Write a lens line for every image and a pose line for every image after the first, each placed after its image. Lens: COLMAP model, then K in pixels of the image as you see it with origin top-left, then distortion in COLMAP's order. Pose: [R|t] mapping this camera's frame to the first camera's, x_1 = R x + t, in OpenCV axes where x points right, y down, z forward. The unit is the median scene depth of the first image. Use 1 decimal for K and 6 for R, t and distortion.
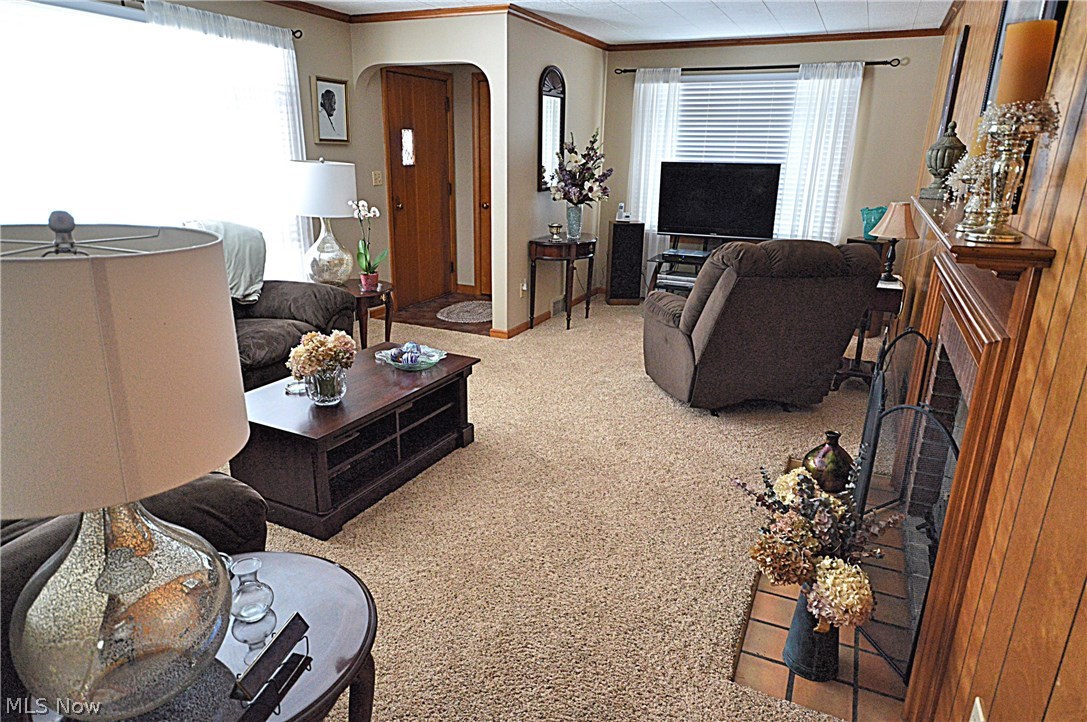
lens RADIAL K [[665.2, 0, 540.8], [0, 665.2, 362.2], [0, 0, 1]] dist [0.000876, 0.000334]
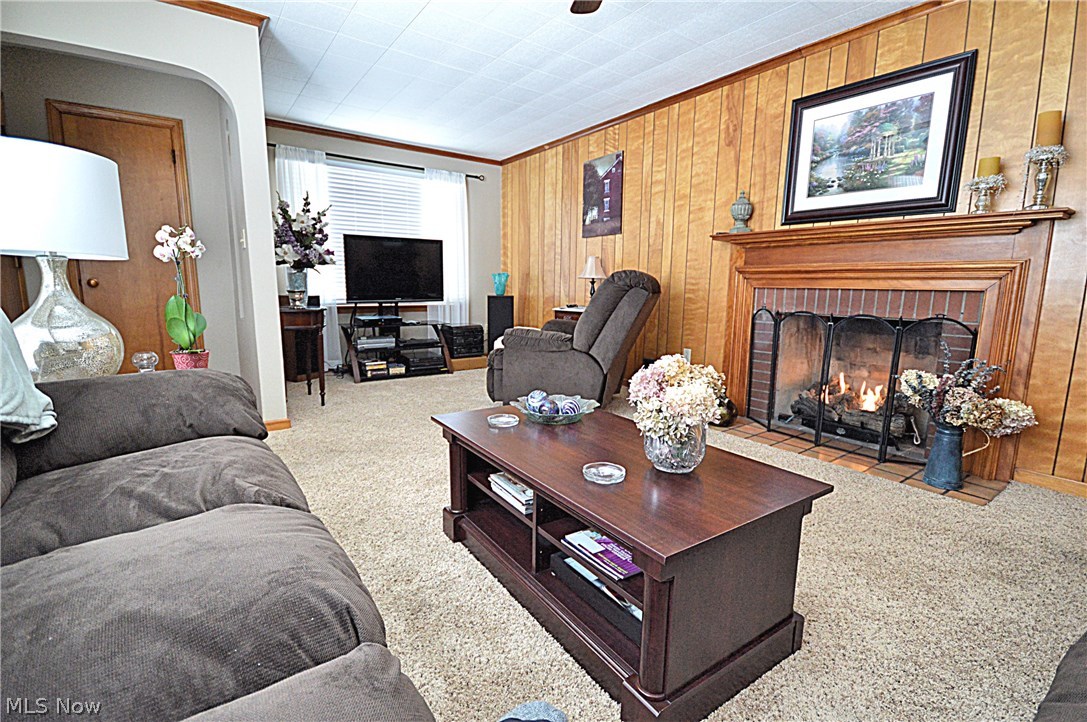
lens RADIAL K [[490.2, 0, 542.2], [0, 490.2, 360.5], [0, 0, 1]] dist [0.004245, -0.007954]
pose [[0.490283, -0.143978, 0.859589, -0.371907], [0.257405, 0.966187, 0.015017, -0.040126], [-0.832686, 0.213900, 0.510766, 0.399734]]
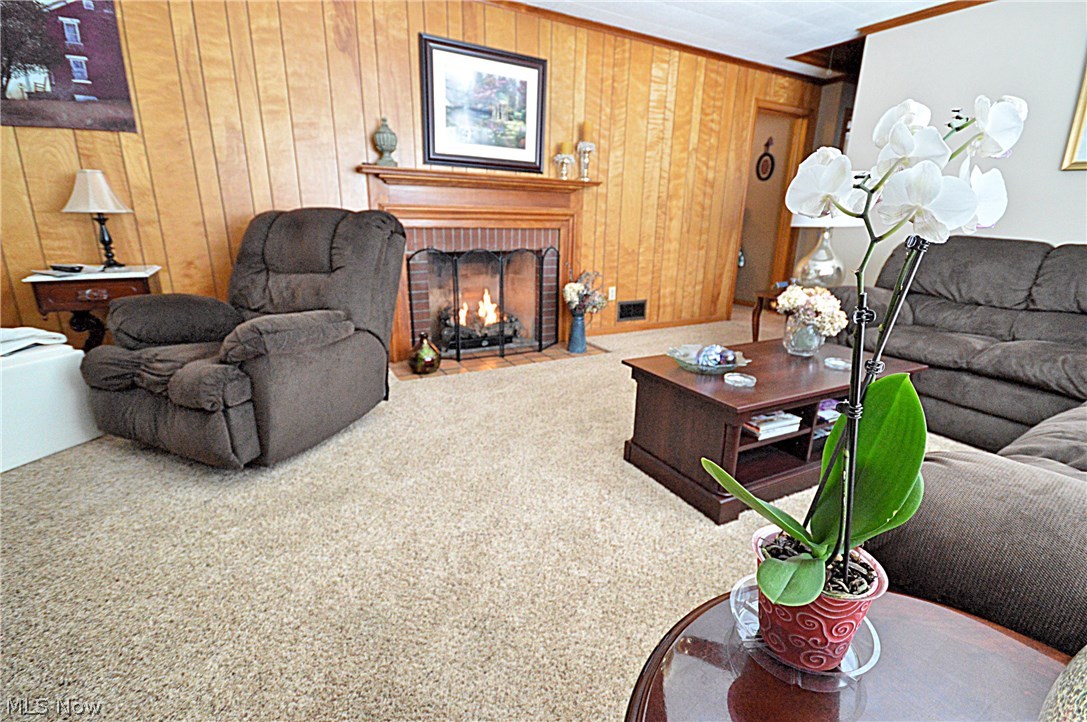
lens RADIAL K [[490.2, 0, 550.0], [0, 490.2, 360.2], [0, 0, 1]] dist [0.004245, -0.007954]
pose [[-0.815866, -0.191934, 0.545458, -0.201625], [0.141445, 0.848405, 0.510100, -0.191389], [-0.560675, 0.493325, -0.665037, 0.845605]]
